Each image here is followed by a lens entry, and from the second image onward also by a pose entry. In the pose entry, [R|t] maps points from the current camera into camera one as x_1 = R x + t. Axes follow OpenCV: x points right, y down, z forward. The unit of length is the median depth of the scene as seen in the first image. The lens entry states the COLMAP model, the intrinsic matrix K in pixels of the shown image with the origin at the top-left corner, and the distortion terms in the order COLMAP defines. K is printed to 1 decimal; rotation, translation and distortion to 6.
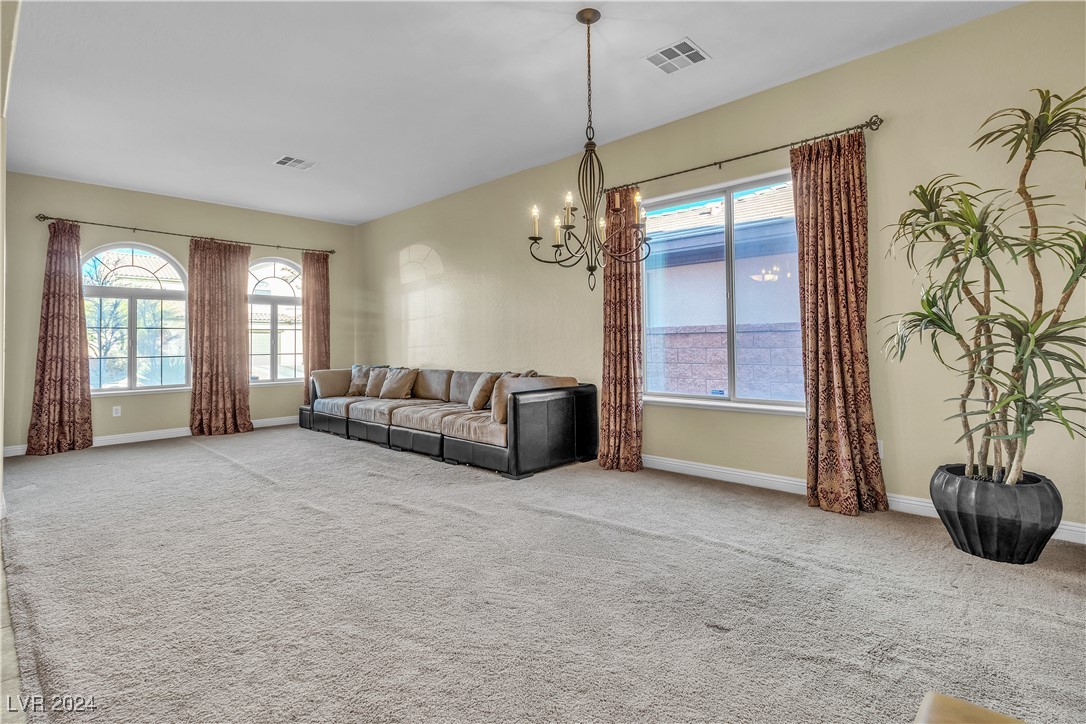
lens RADIAL K [[534.4, 0, 553.5], [0, 534.4, 333.0], [0, 0, 1]] dist [-0.003434, -0.000090]
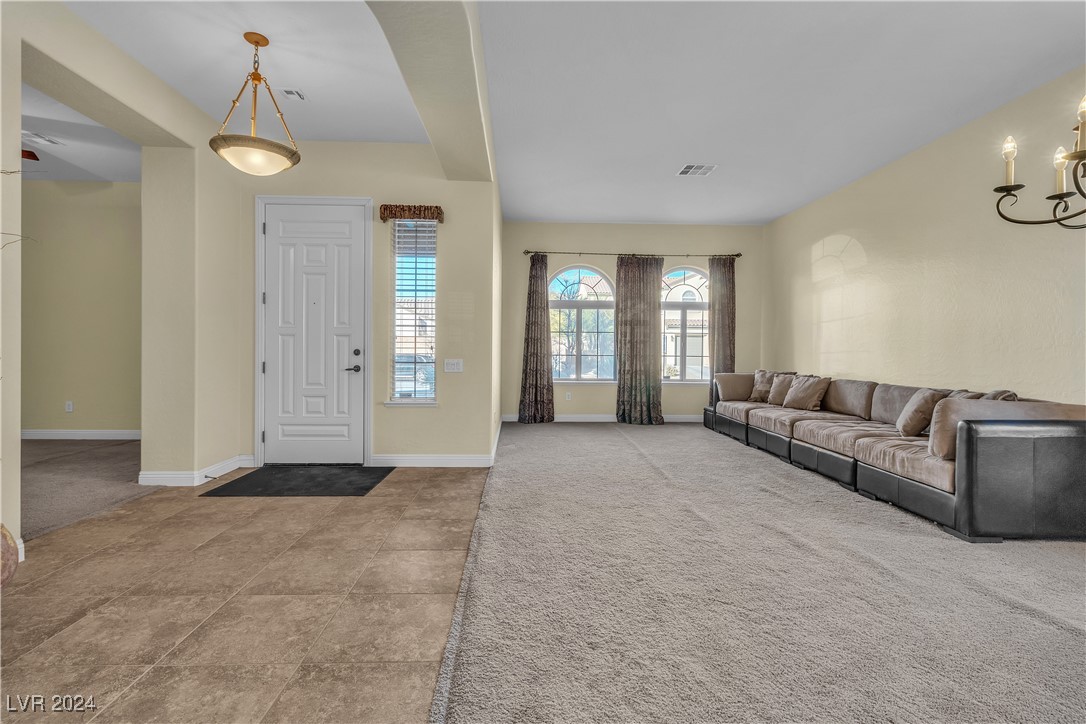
lens RADIAL K [[510.6, 0, 532.9], [0, 510.6, 350.7], [0, 0, 1]] dist [0.002557, -0.000136]
pose [[0.695809, 0.022394, -0.717878, 0.008668], [-0.003945, 0.999618, 0.027359, 0.002335], [0.718216, -0.016205, 0.695631, 0.095389]]
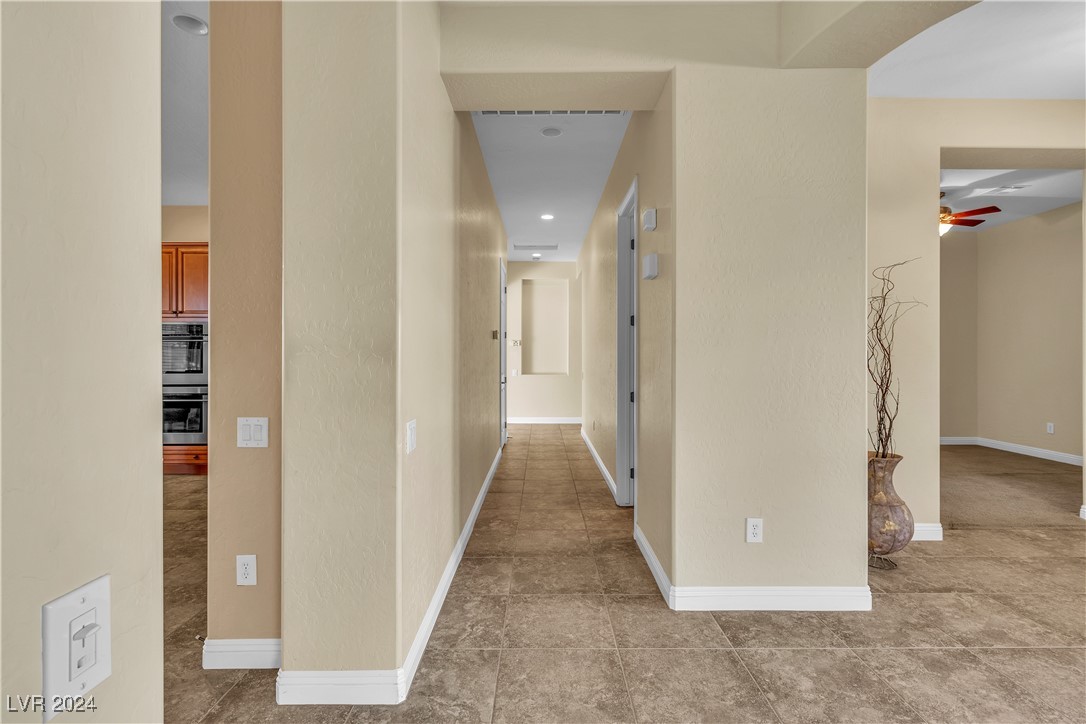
lens RADIAL K [[510.6, 0, 545.9], [0, 510.6, 355.2], [0, 0, 1]] dist [0.002557, -0.000136]
pose [[-0.736483, 0.010696, -0.676372, 0.134192], [0.022274, 0.999716, -0.008444, -0.023178], [0.676090, -0.021284, -0.736512, 0.236266]]
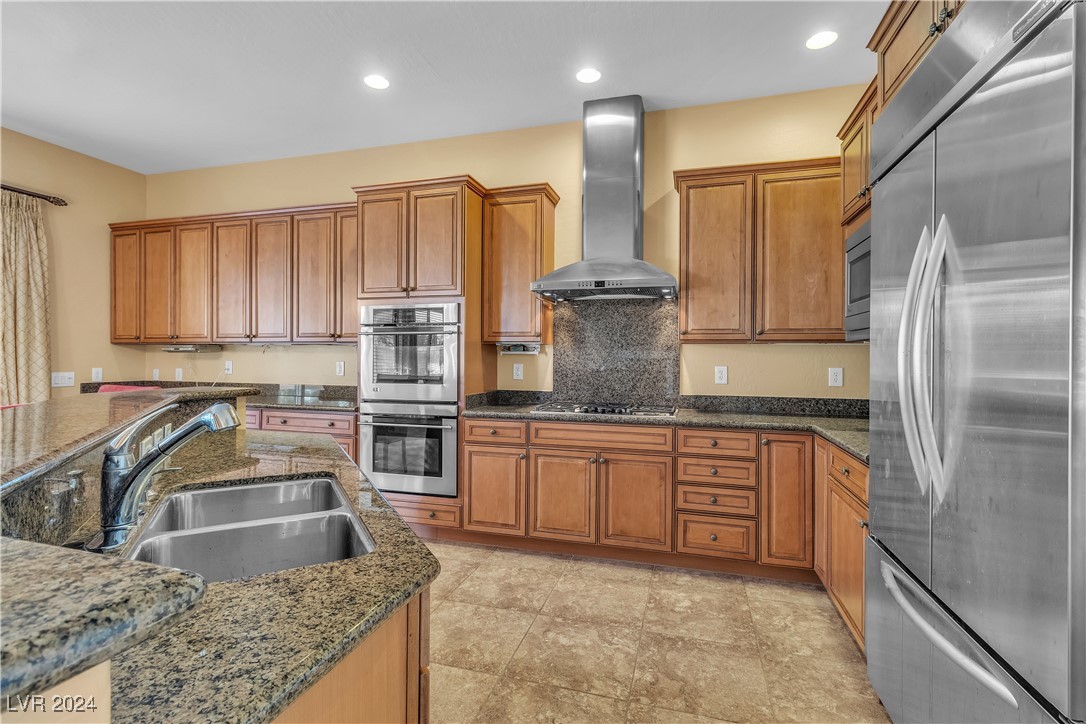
lens RADIAL K [[510.6, 0, 544.5], [0, 510.6, 351.5], [0, 0, 1]] dist [0.002557, -0.000136]
pose [[-0.900040, 0.002936, -0.435798, 0.112927], [0.012812, 0.999723, -0.019724, -0.039529], [0.435620, -0.023336, -0.899828, -0.410534]]
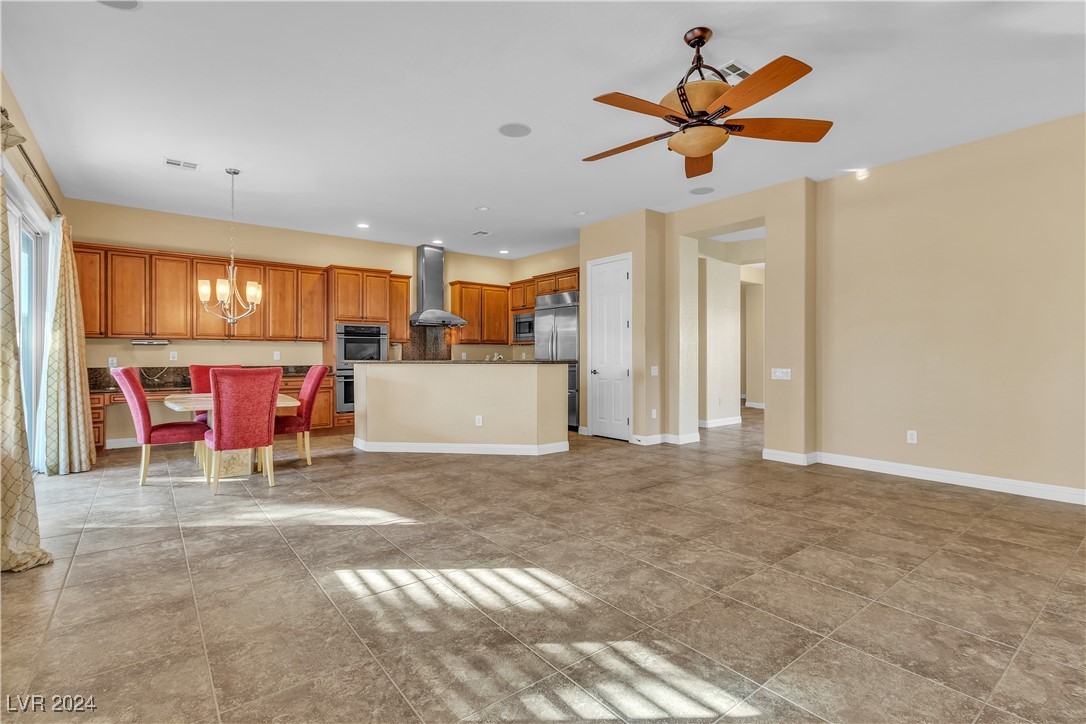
lens RADIAL K [[510.6, 0, 546.9], [0, 510.6, 355.1], [0, 0, 1]] dist [0.002557, -0.000136]
pose [[-0.162326, 0.011795, -0.986667, 1.445856], [0.019241, 0.999776, 0.008786, -0.031439], [0.986549, -0.017559, -0.162517, -0.330251]]
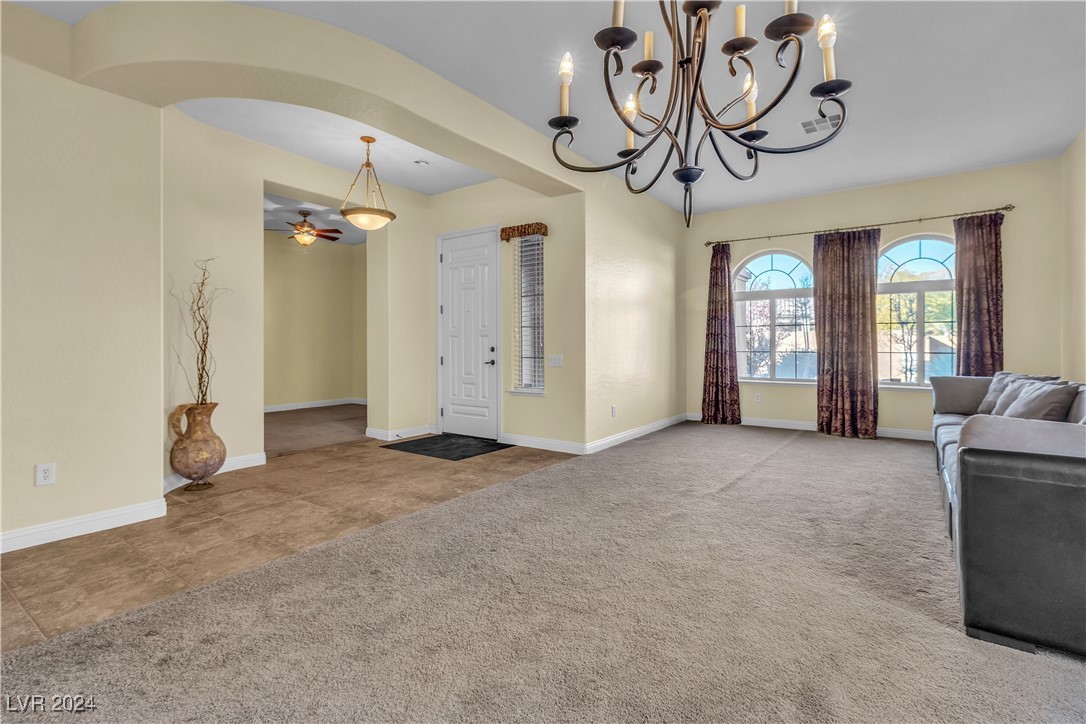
lens RADIAL K [[510.6, 0, 543.9], [0, 510.6, 345.3], [0, 0, 1]] dist [0.002557, -0.000136]
pose [[0.112926, 0.014277, -0.993501, 0.282737], [0.019972, 0.999662, 0.016636, 0.005942], [0.993403, -0.021721, 0.112603, 0.502381]]
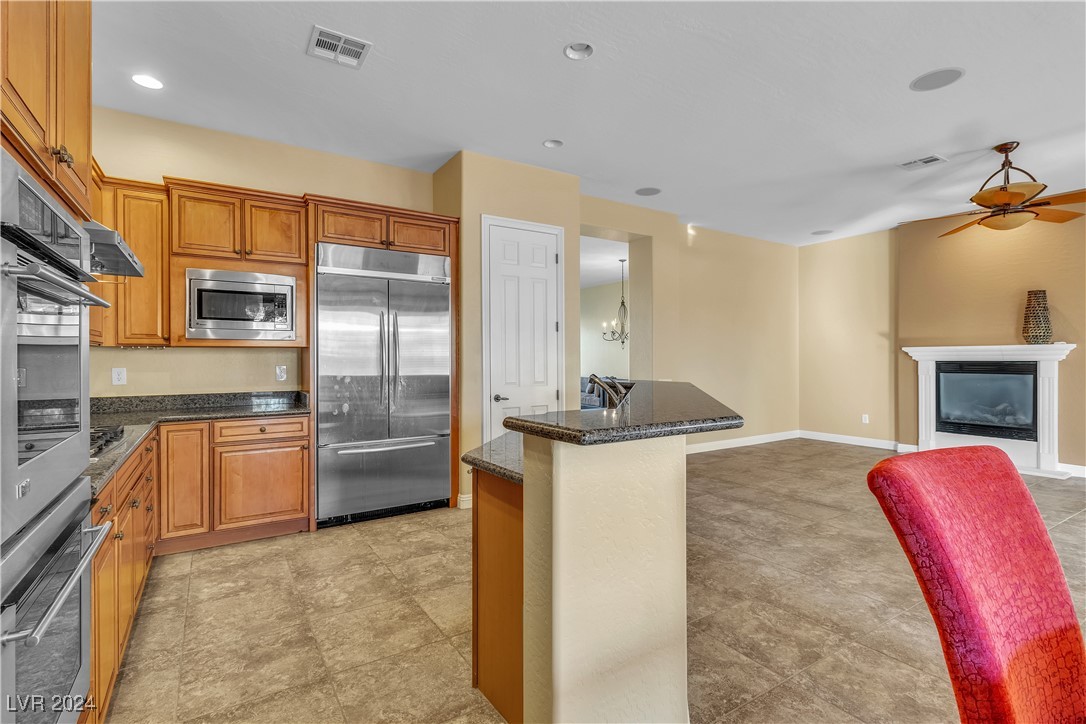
lens RADIAL K [[510.6, 0, 542.6], [0, 510.6, 365.3], [0, 0, 1]] dist [0.002557, -0.000136]
pose [[0.964687, 0.013770, -0.263039, 0.251453], [-0.005058, 0.999417, 0.033770, -0.058056], [0.263351, -0.031247, 0.964194, -1.319392]]
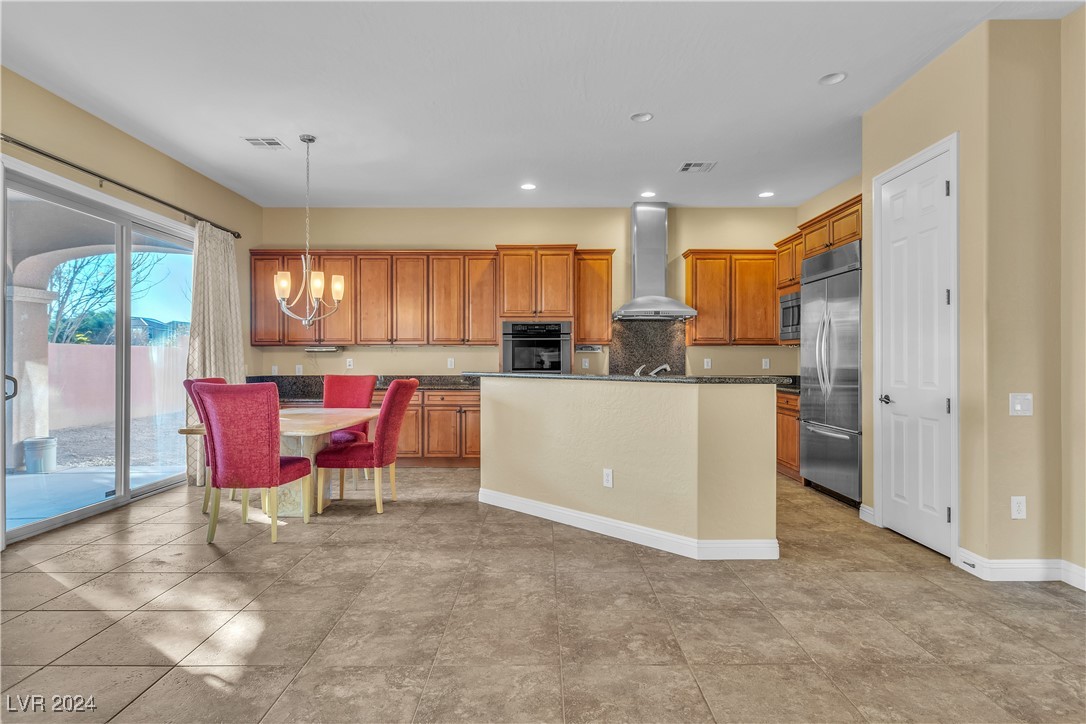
lens RADIAL K [[595.0, 0, 545.0], [0, 595.0, 358.3], [0, 0, 1]] dist [-0.001138, 0.000838]
pose [[-0.737203, 0.011906, -0.675566, 0.879190], [0.021418, 0.999754, -0.005752, -0.030631], [0.675332, -0.018709, -0.737277, -0.132894]]
